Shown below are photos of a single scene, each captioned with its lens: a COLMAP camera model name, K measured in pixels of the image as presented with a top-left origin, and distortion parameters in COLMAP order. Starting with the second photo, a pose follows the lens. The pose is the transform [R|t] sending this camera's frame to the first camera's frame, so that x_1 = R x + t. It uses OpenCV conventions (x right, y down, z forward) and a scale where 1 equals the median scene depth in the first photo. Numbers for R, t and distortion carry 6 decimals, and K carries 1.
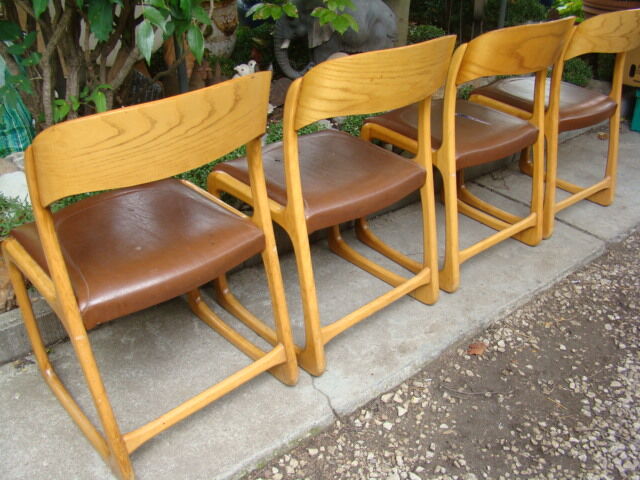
lens RADIAL K [[598.7, 0, 320.3], [0, 598.7, 244.3], [0, 0, 1]] dist [-0.187067, 0.131241]
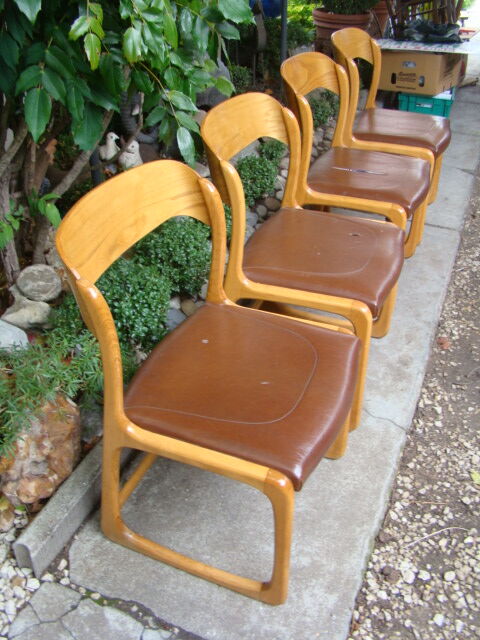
lens RADIAL K [[598.7, 0, 233.7], [0, 598.7, 317.2], [0, 0, 1]] dist [-0.187067, 0.131241]
pose [[0.887272, -0.289087, 0.359412, -0.610027], [0.252346, 0.956501, 0.146383, -0.185593], [-0.386096, -0.039186, 0.921626, 0.038798]]
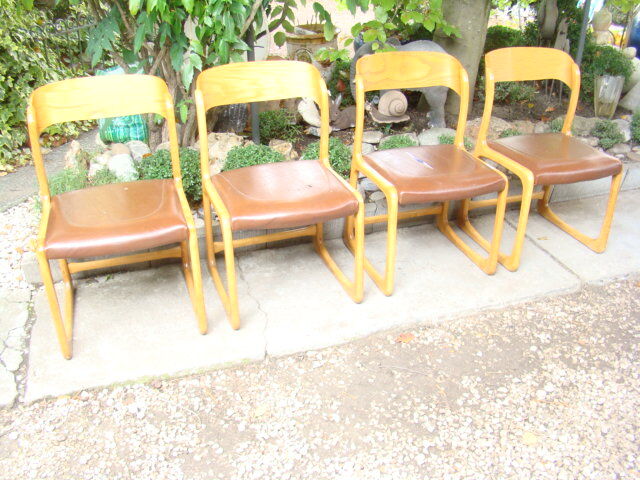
lens RADIAL K [[598.7, 0, 320.3], [0, 598.7, 244.3], [0, 0, 1]] dist [-0.187067, 0.131241]
pose [[0.939343, 0.161581, -0.302534, 0.490597], [-0.170051, 0.985434, -0.001683, 0.016403], [0.297855, 0.053027, 0.953137, -0.277547]]
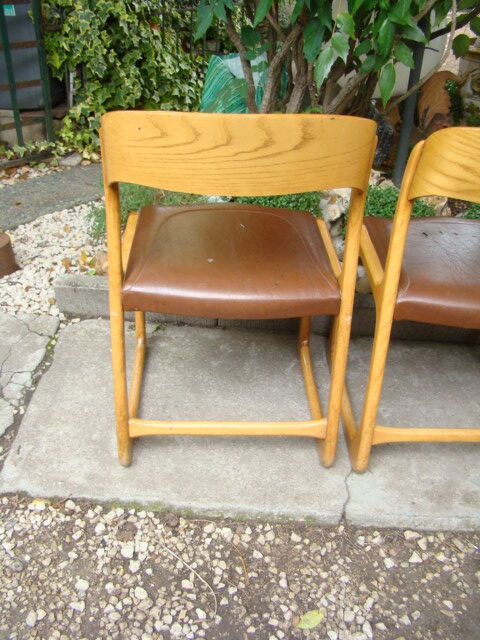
lens RADIAL K [[598.7, 0, 233.7], [0, 598.7, 317.2], [0, 0, 1]] dist [-0.187067, 0.131241]
pose [[0.745881, 0.393960, -0.537081, 0.241035], [-0.371174, 0.915371, 0.155969, -0.061403], [0.553074, 0.083016, 0.828986, 0.143539]]
